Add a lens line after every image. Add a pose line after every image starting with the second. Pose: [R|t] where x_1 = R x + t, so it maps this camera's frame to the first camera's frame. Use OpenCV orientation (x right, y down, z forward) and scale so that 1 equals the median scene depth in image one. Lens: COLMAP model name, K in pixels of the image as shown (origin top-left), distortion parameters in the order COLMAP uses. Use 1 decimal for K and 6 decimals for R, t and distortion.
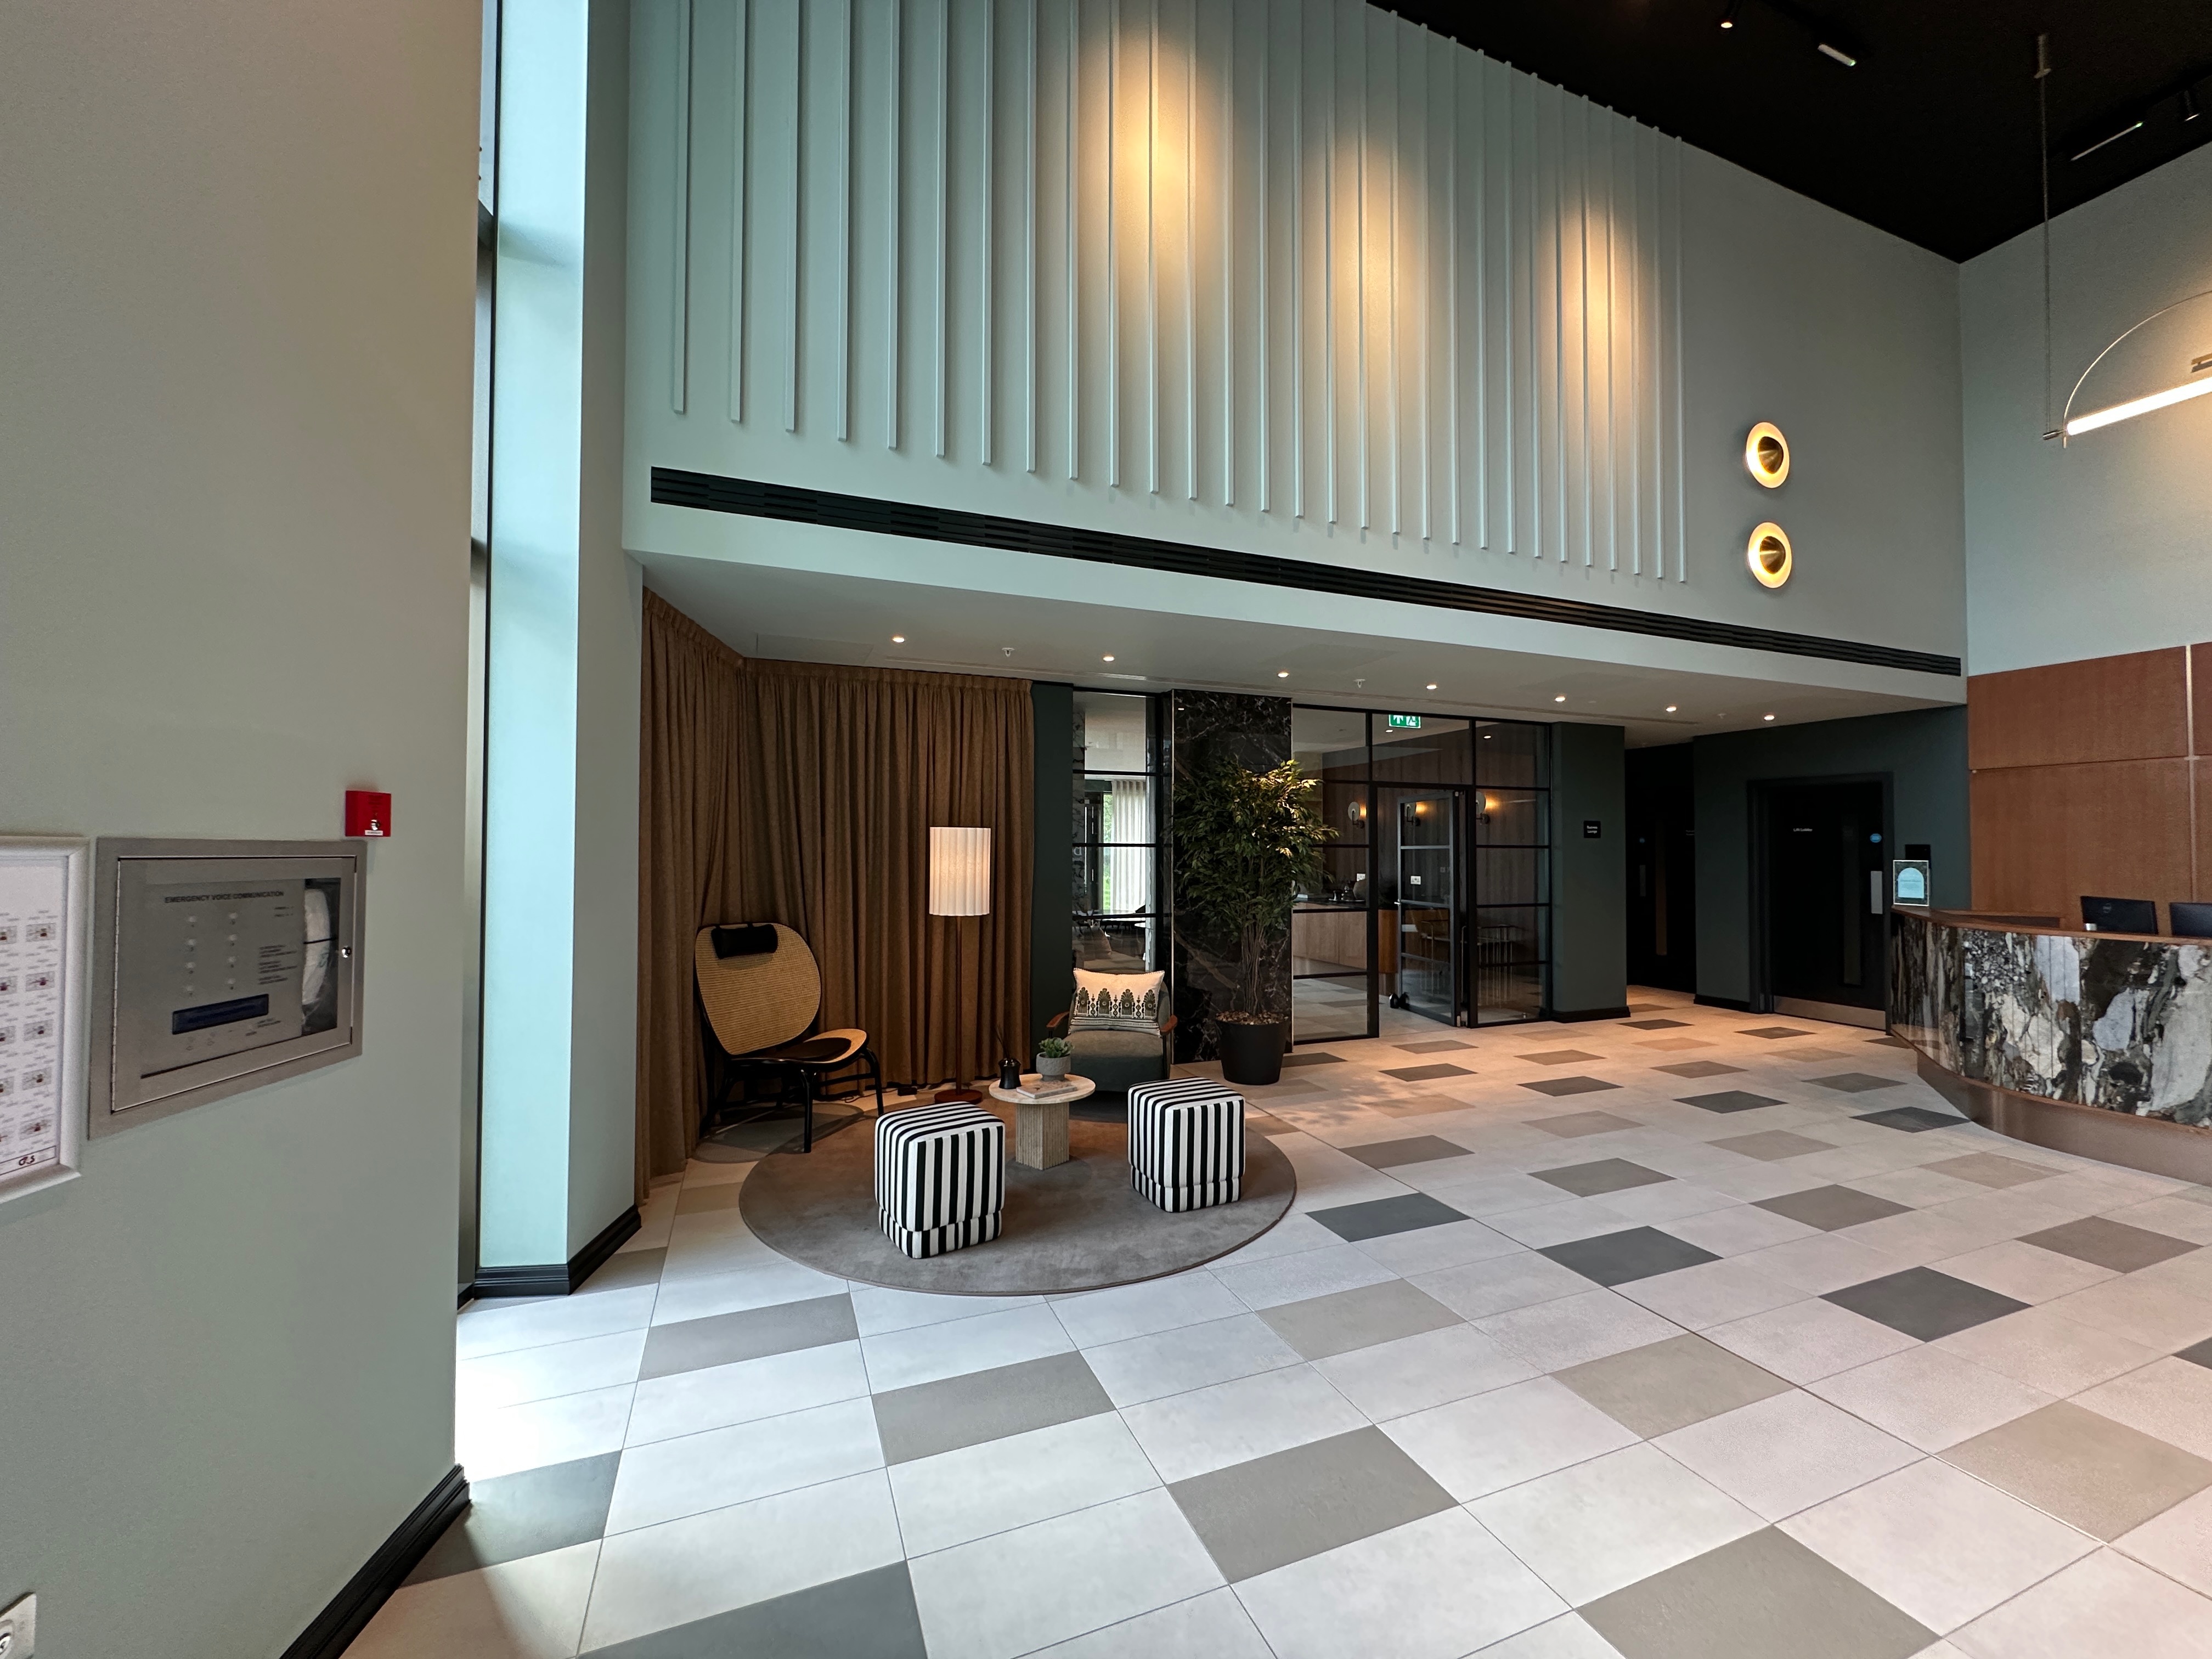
lens RADIAL K [[882.2, 0, 1105.4], [0, 882.2, 830.1], [0, 0, 1]] dist [-0.003715, 0.000720]
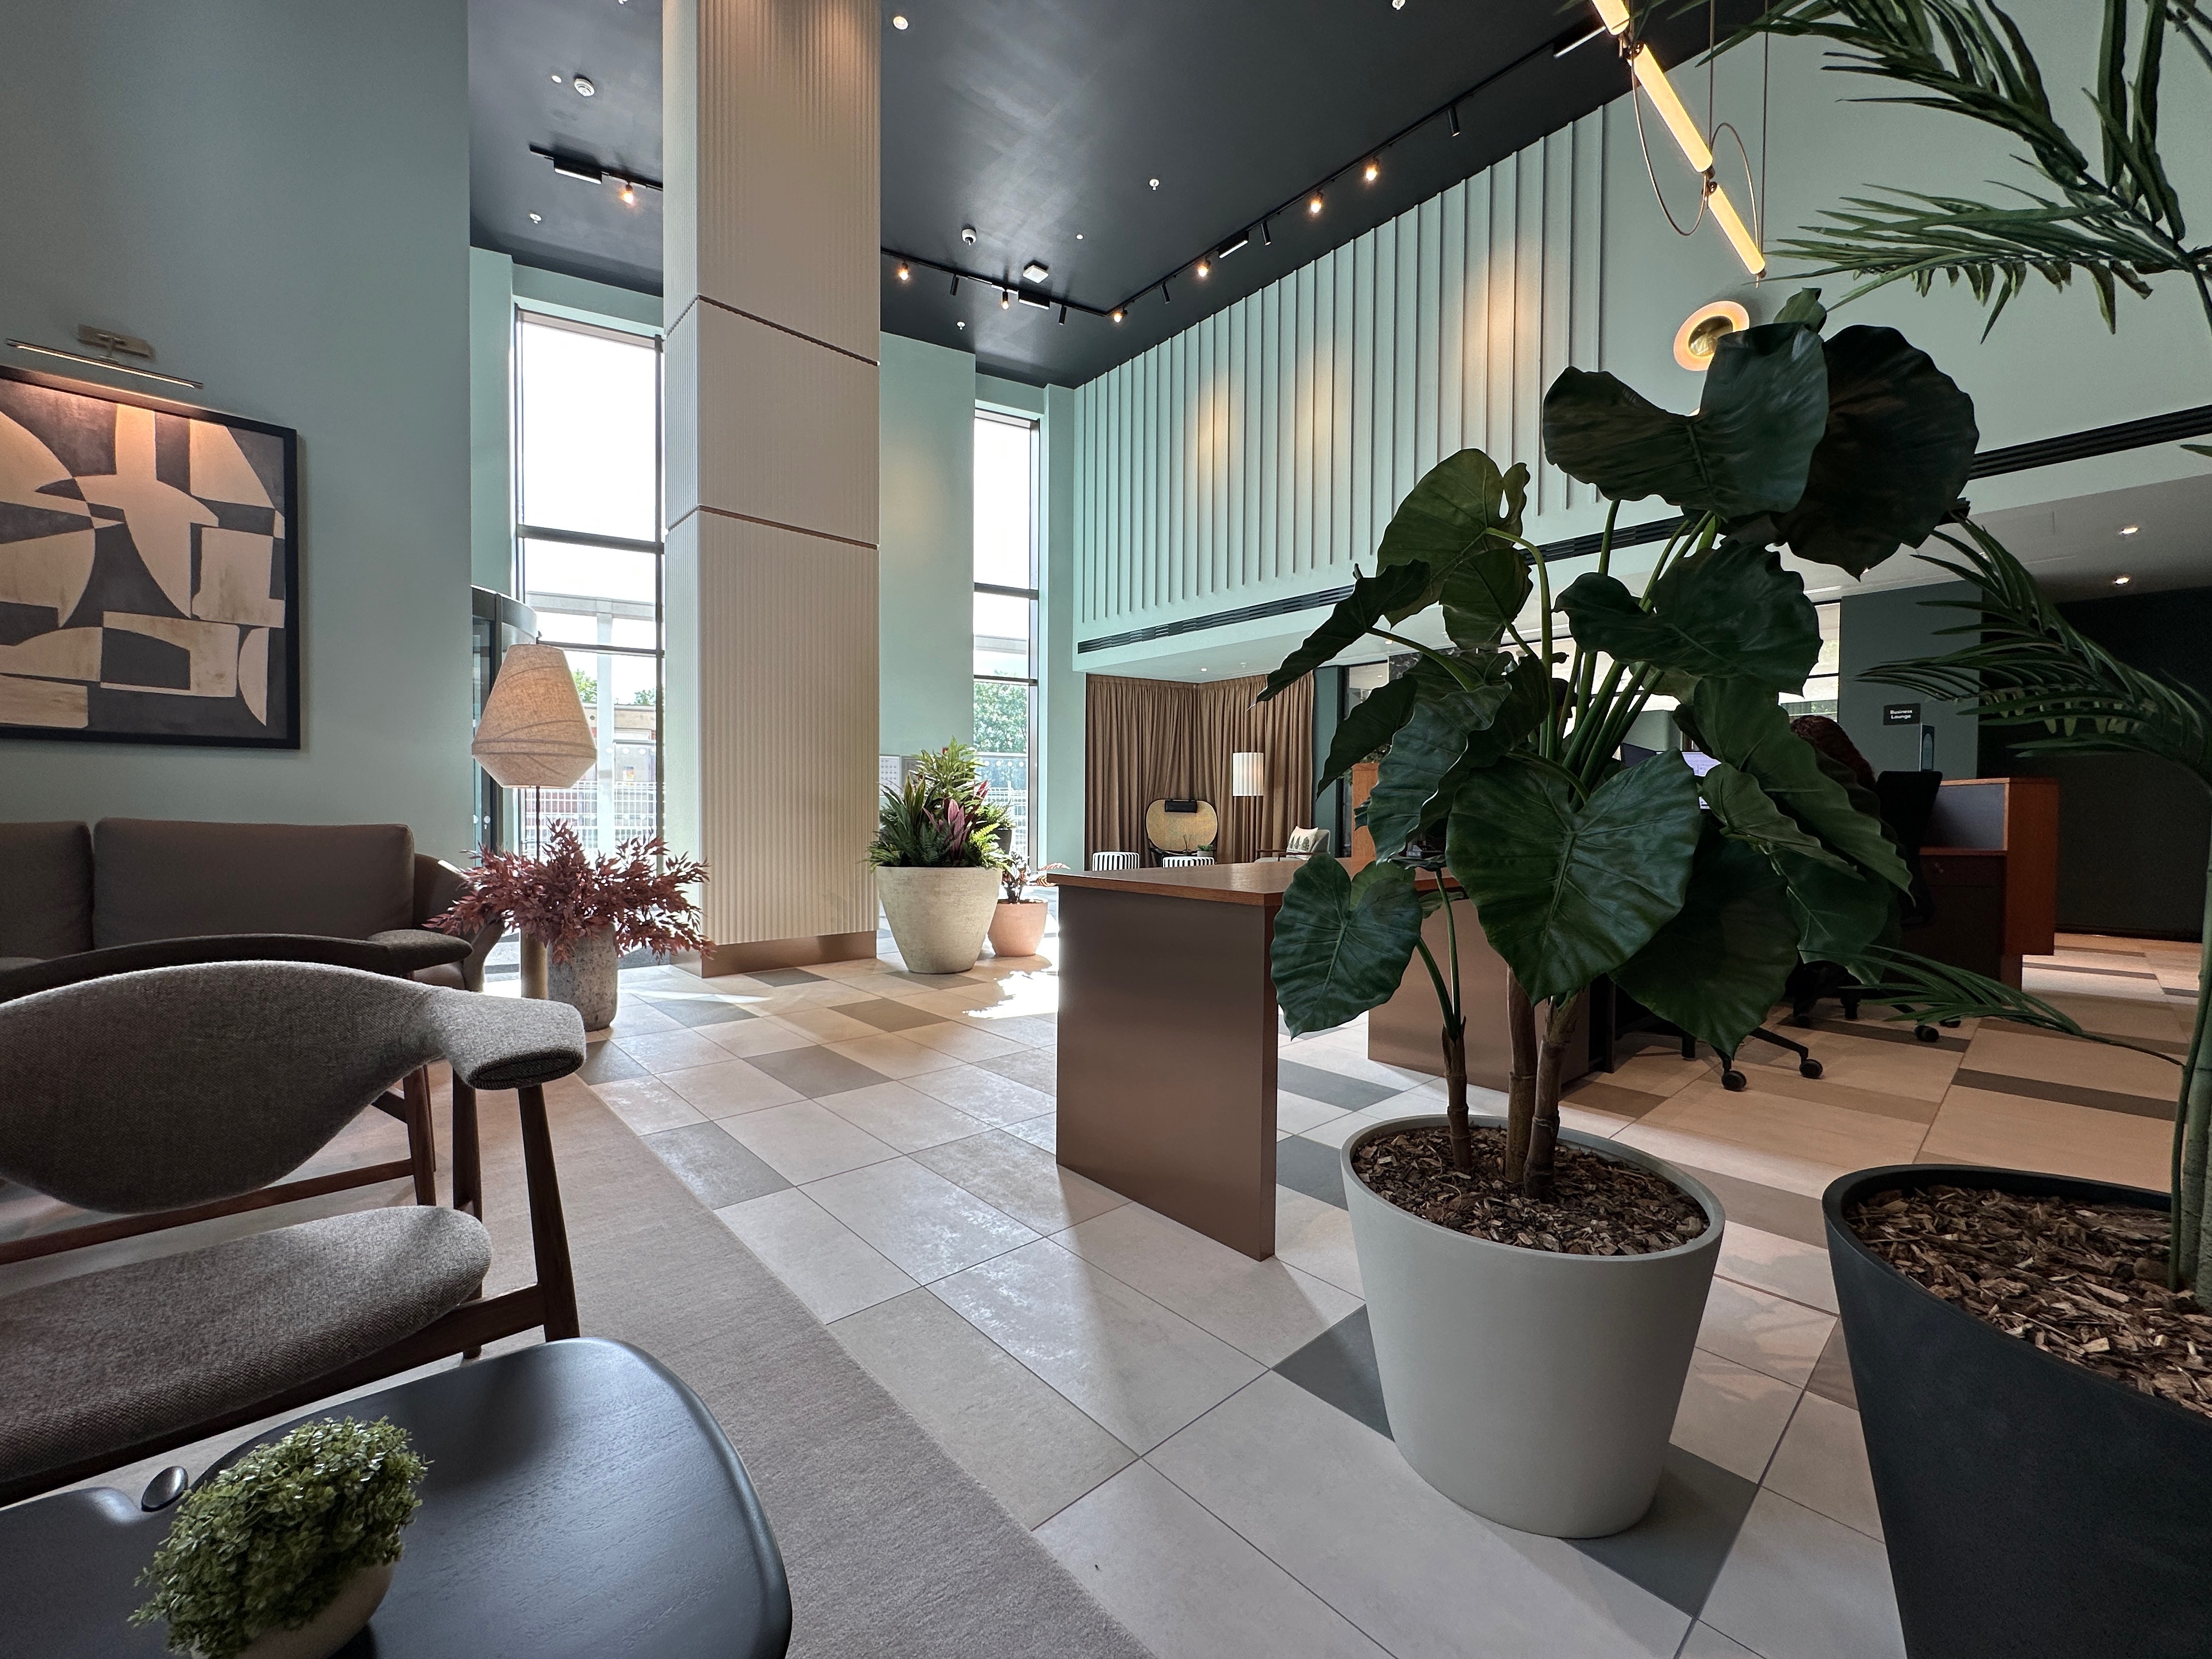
lens RADIAL K [[882.2, 0, 1108.4], [0, 882.2, 824.7], [0, 0, 1]] dist [-0.003715, 0.000720]
pose [[0.347126, 0.017777, -0.937650, 1.669705], [0.018865, 0.999486, 0.025934, 0.106703], [0.937629, -0.026691, 0.346612, -0.011999]]
